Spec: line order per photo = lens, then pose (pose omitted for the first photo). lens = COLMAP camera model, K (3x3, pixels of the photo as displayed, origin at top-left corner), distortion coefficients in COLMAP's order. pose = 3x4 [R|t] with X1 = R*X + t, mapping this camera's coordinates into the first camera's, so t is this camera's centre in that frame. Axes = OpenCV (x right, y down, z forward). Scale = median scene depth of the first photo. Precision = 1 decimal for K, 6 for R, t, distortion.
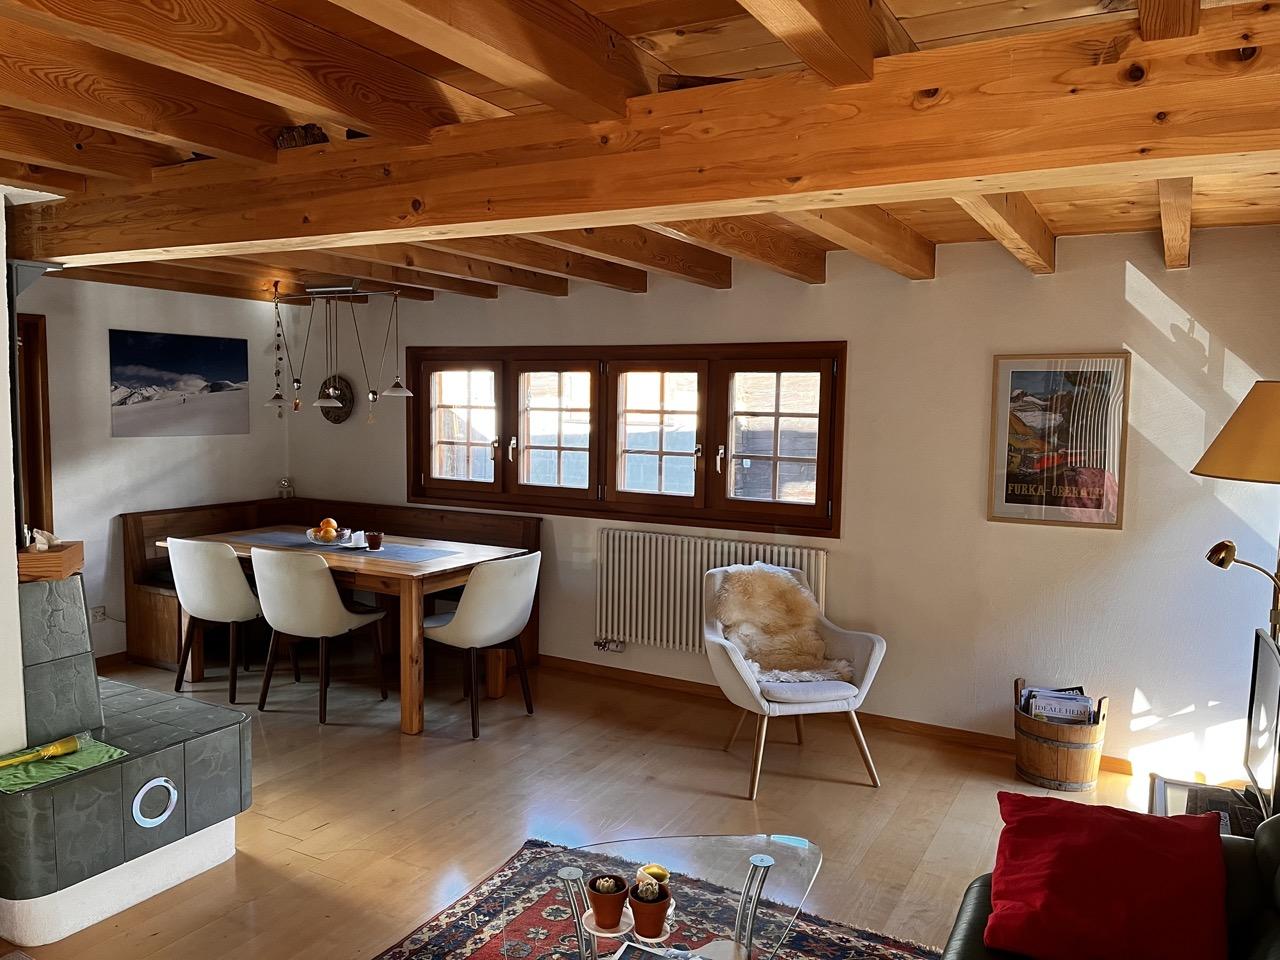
lens RADIAL K [[961.8, 0, 640.5], [0, 961.8, 480.2], [0, 0, 1]] dist [0.048354, -0.063172]
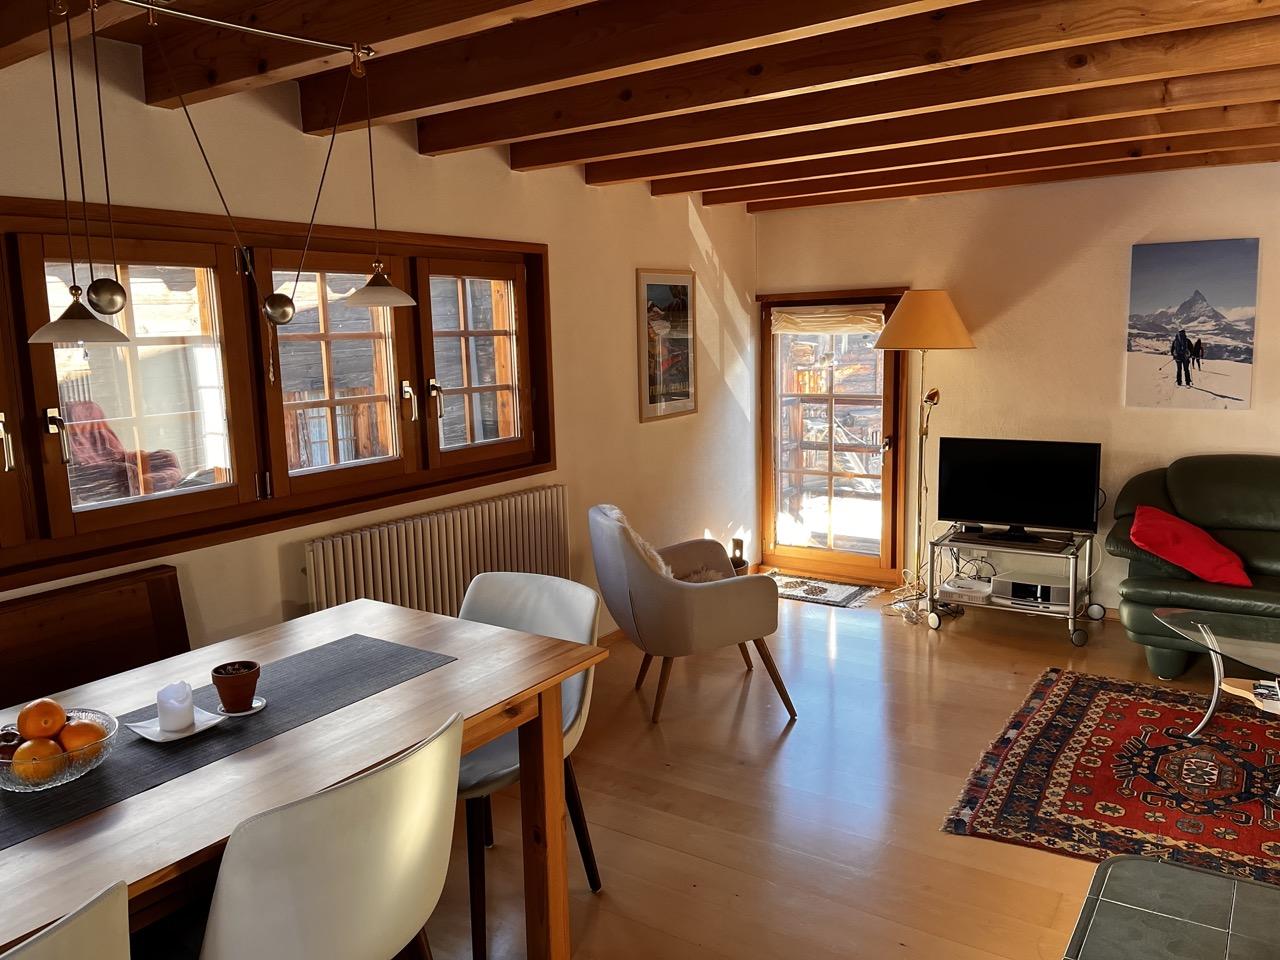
lens RADIAL K [[961.8, 0, 633.1], [0, 961.8, 463.4], [0, 0, 1]] dist [0.048354, -0.063172]
pose [[0.094275, -0.157534, 0.983003, -0.726623], [0.111545, 0.982855, 0.146812, -0.074738], [-0.989277, 0.095809, 0.110231, 0.914578]]
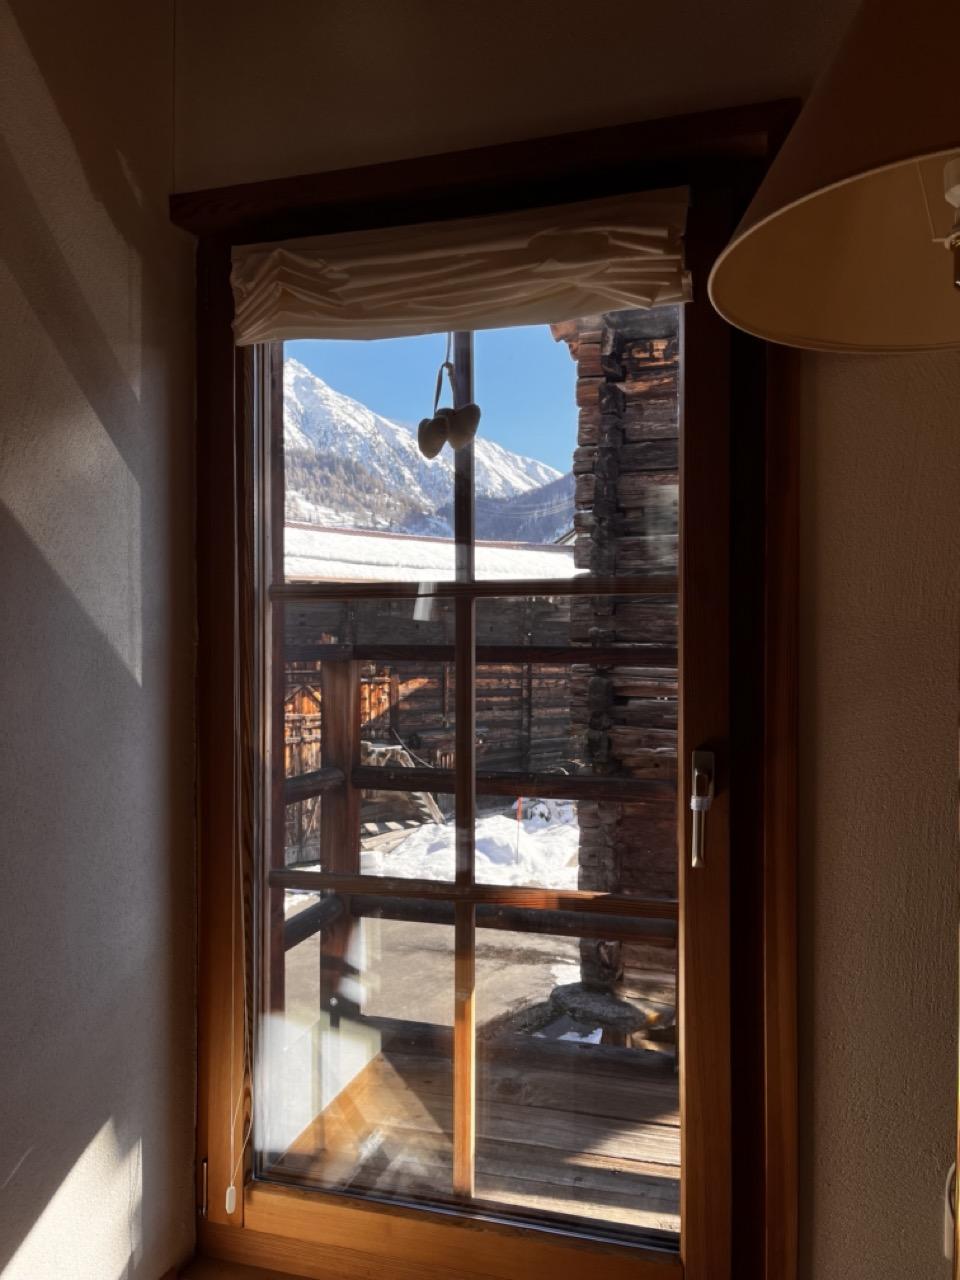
lens RADIAL K [[961.8, 0, 481.9], [0, 961.8, 639.3], [0, 0, 1]] dist [0.048354, -0.063172]
pose [[-0.199768, -0.005305, 0.979829, 0.261398], [0.083288, 0.996274, 0.022375, 0.067085], [-0.976297, 0.086077, -0.198582, 0.846841]]
